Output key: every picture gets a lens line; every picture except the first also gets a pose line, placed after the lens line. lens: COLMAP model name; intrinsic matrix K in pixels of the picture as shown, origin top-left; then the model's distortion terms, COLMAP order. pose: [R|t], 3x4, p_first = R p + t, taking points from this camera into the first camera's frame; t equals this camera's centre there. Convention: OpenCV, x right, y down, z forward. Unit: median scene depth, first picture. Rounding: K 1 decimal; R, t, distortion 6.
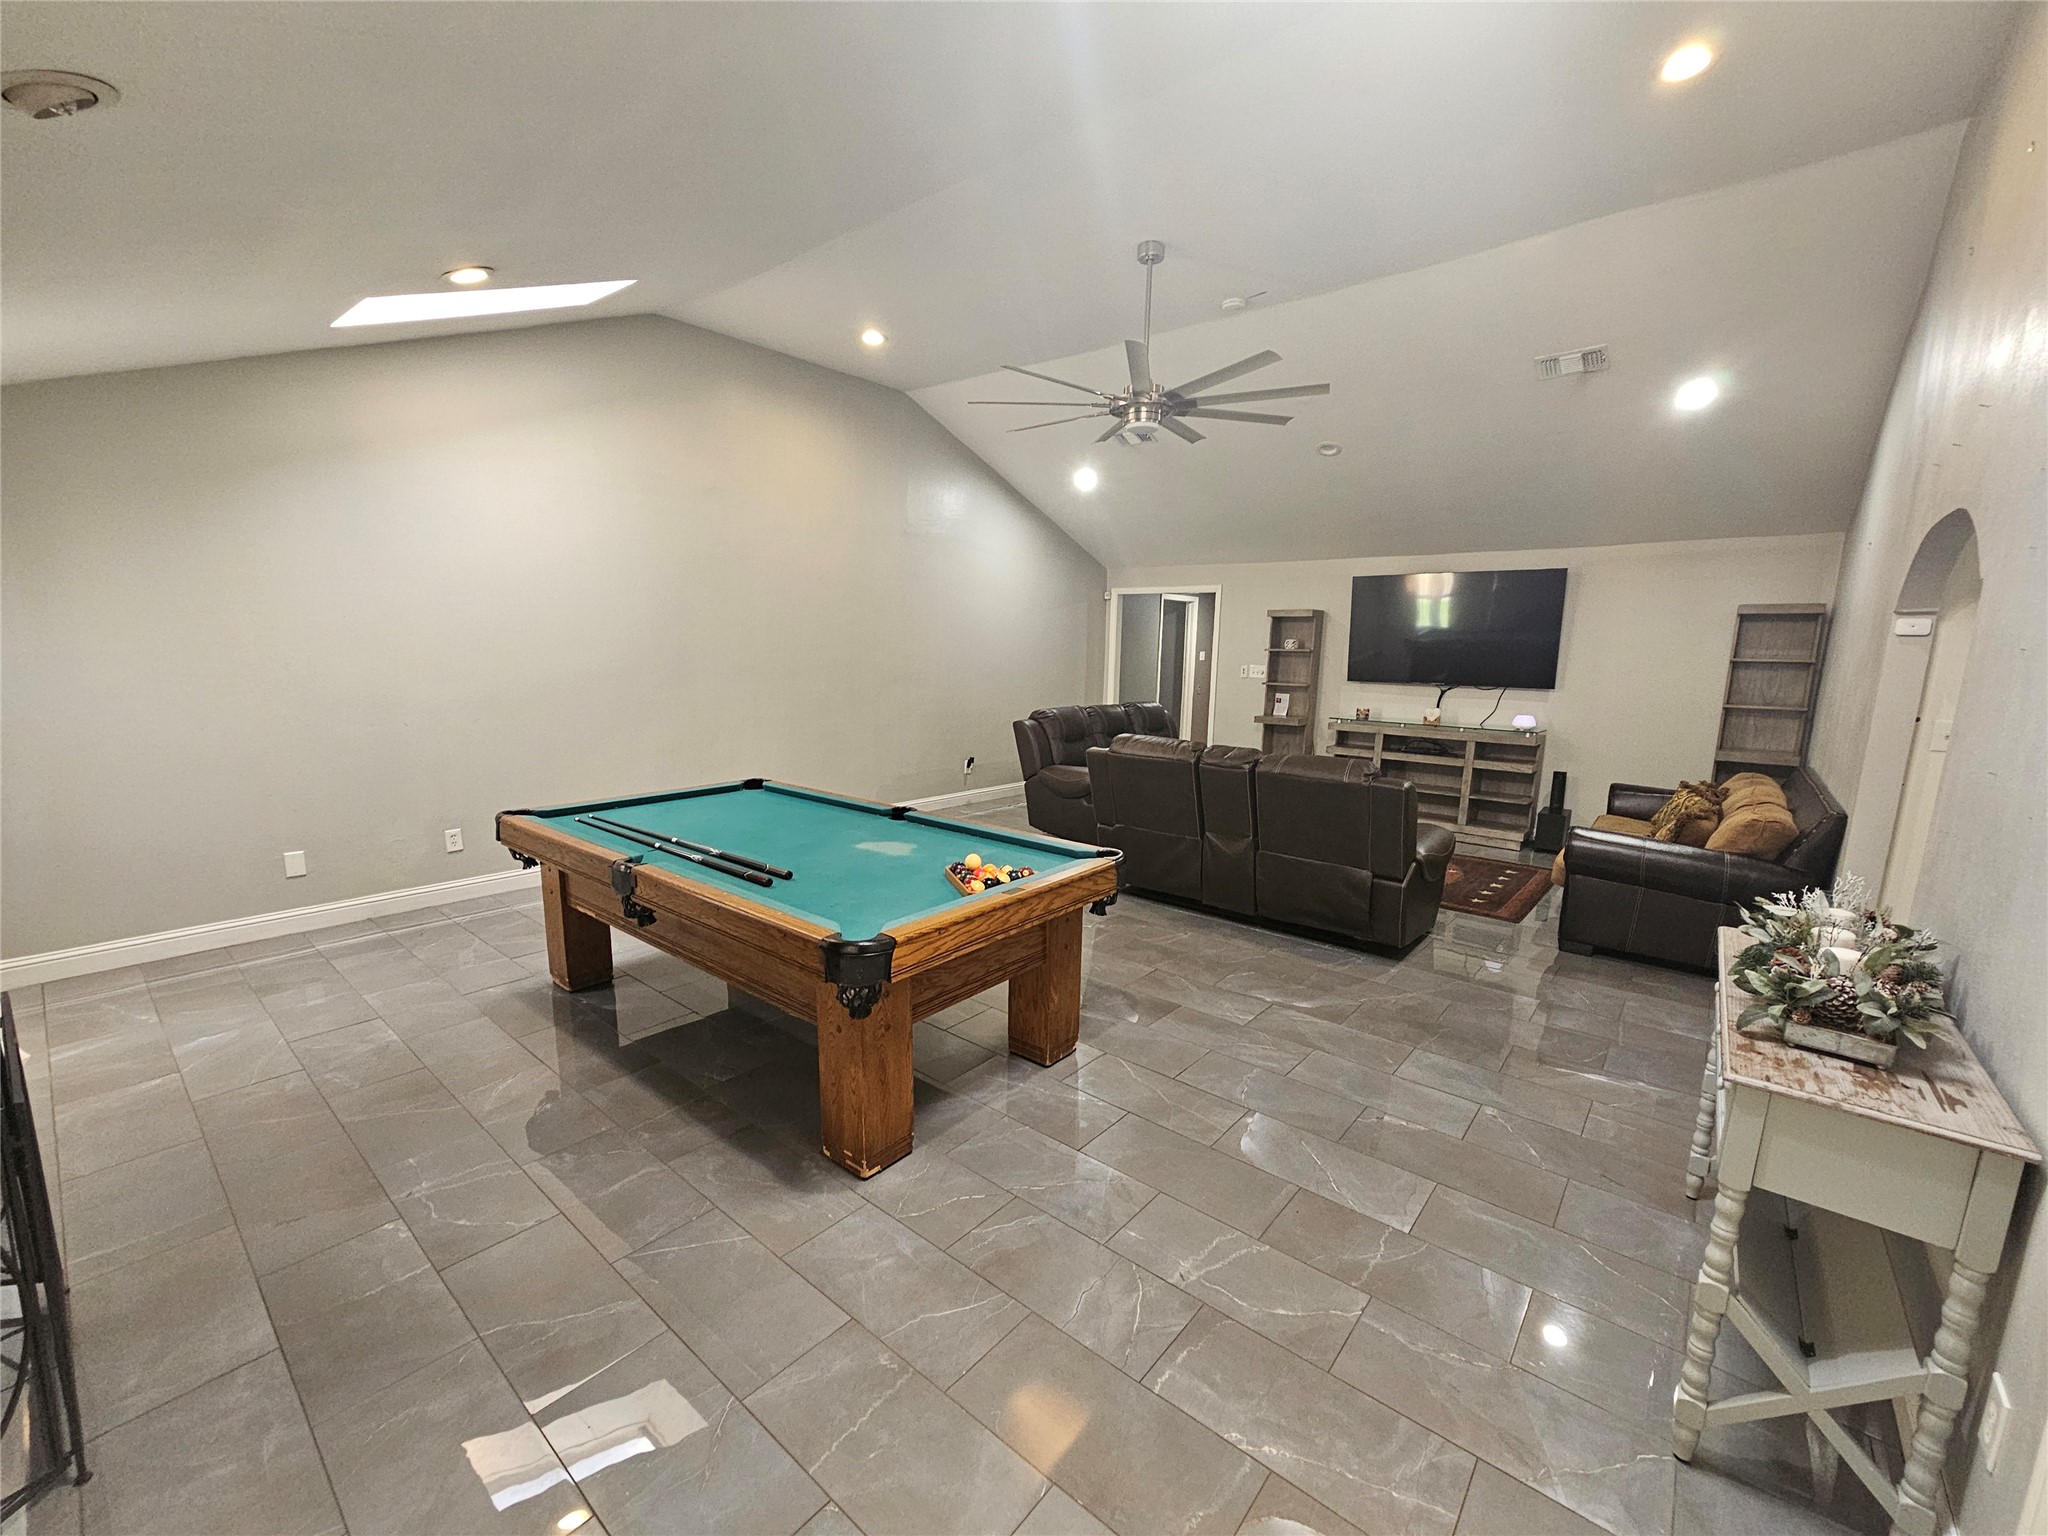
lens RADIAL K [[842.0, 0, 1021.7], [0, 842.0, 774.2], [0, 0, 1]] dist [0.000264, 0.000745]
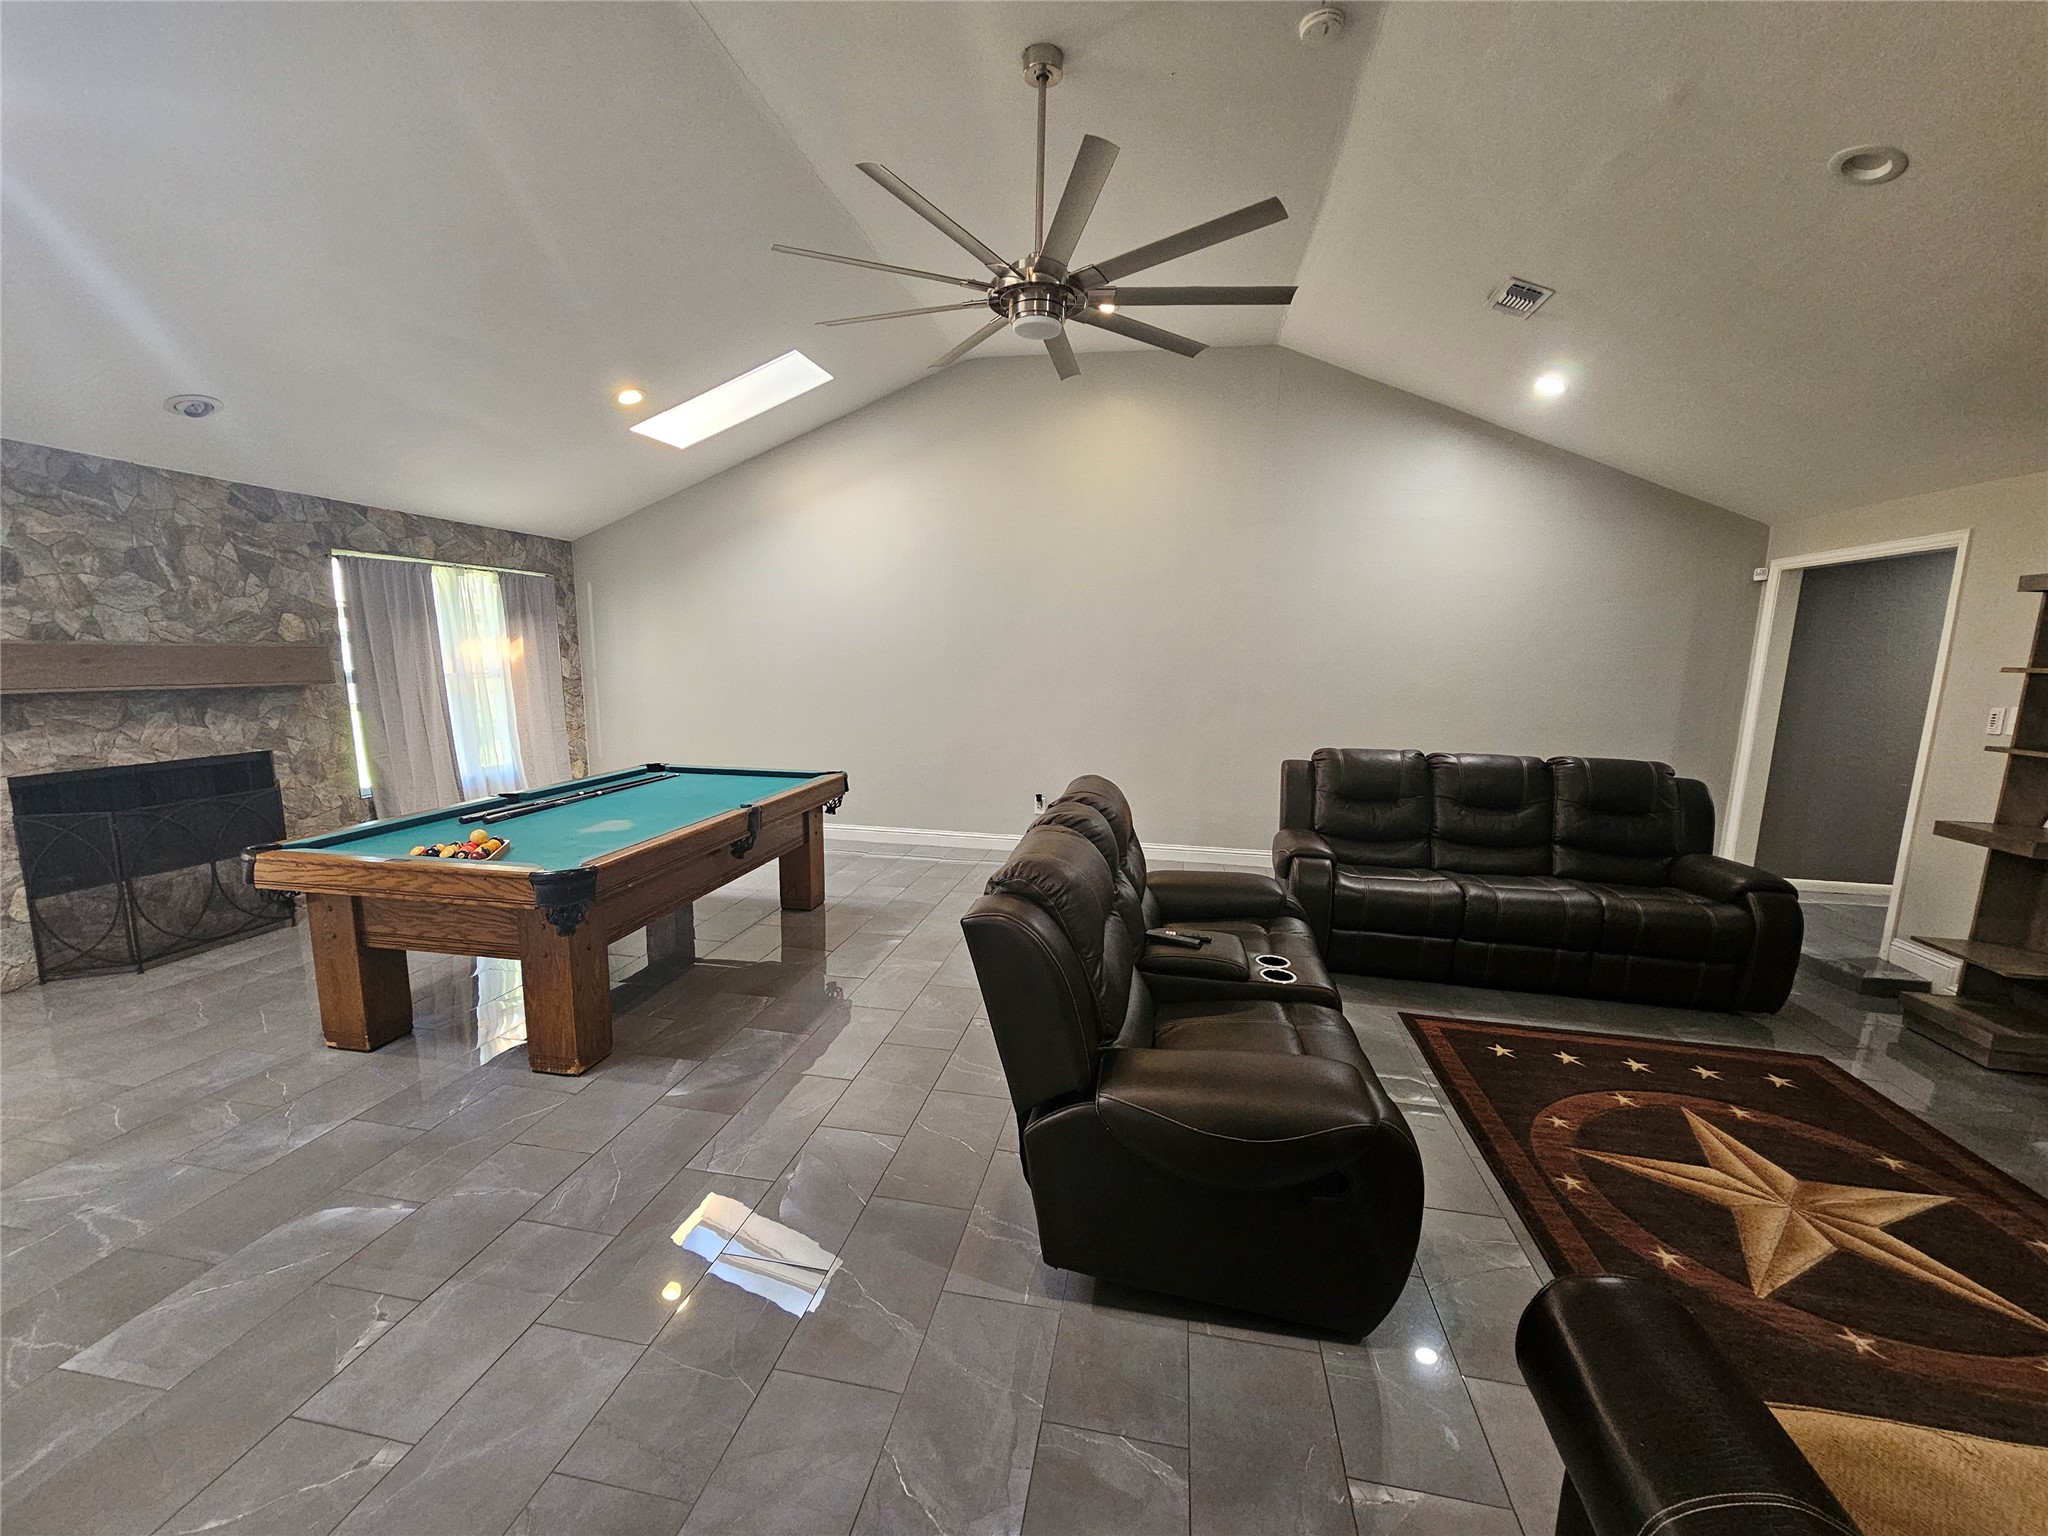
lens RADIAL K [[842.0, 0, 1024.7], [0, 842.0, 780.6], [0, 0, 1]] dist [0.000264, 0.000745]
pose [[0.493746, 0.135028, -0.859059, 1.233175], [-0.149421, 0.986352, 0.069156, -0.148017], [0.856673, 0.094216, 0.507183, 1.077411]]
